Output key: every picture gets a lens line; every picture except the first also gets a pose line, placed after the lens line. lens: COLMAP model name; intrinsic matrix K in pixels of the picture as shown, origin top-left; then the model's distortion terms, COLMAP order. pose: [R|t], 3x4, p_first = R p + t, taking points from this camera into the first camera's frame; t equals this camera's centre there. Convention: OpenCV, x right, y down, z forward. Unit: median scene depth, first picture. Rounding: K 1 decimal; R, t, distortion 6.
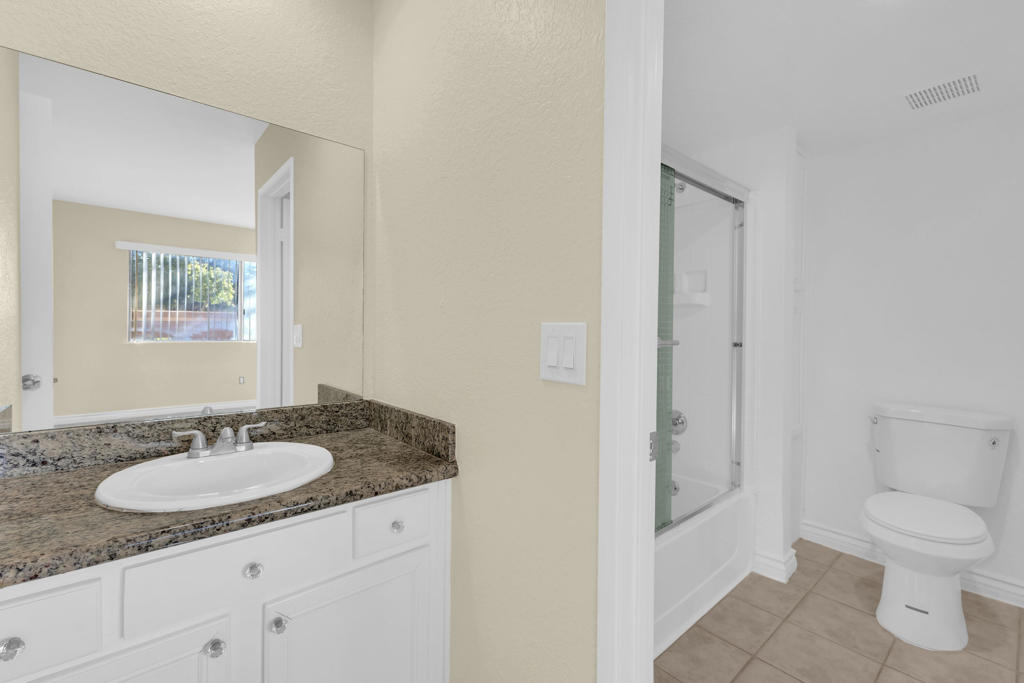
lens RADIAL K [[440.4, 0, 508.0], [0, 440.4, 333.0], [0, 0, 1]] dist [-0.008337, 0.000016]
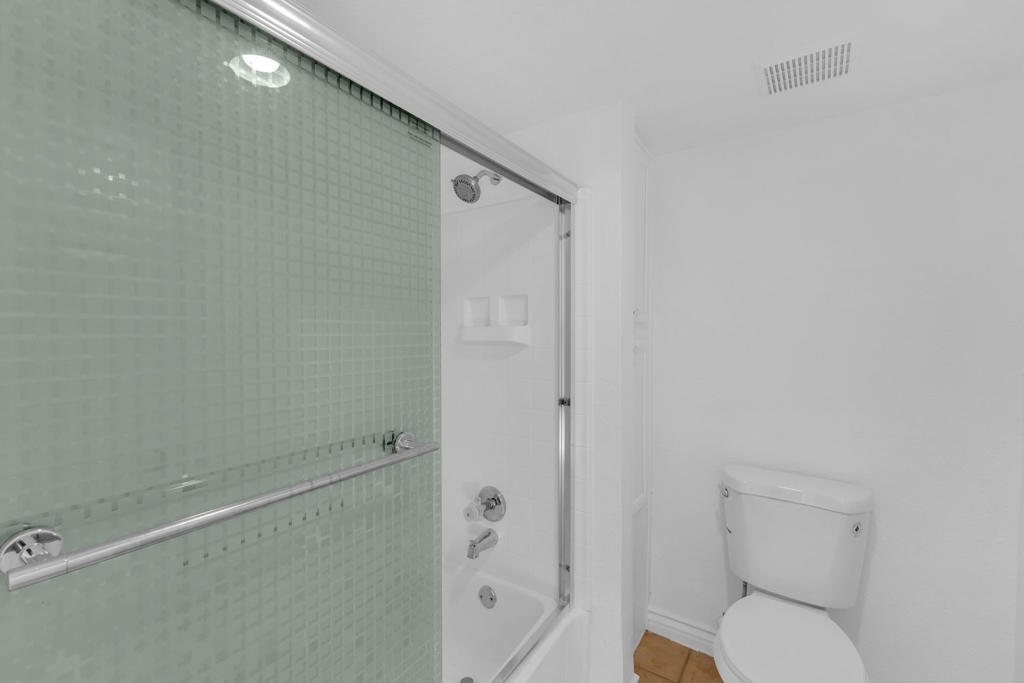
lens RADIAL K [[440.4, 0, 515.9], [0, 440.4, 336.2], [0, 0, 1]] dist [-0.008337, 0.000016]
pose [[0.956296, -0.014635, 0.292034, 0.236732], [0.013339, 0.999890, 0.006430, -0.085119], [-0.292096, -0.002254, 0.956386, 0.335184]]
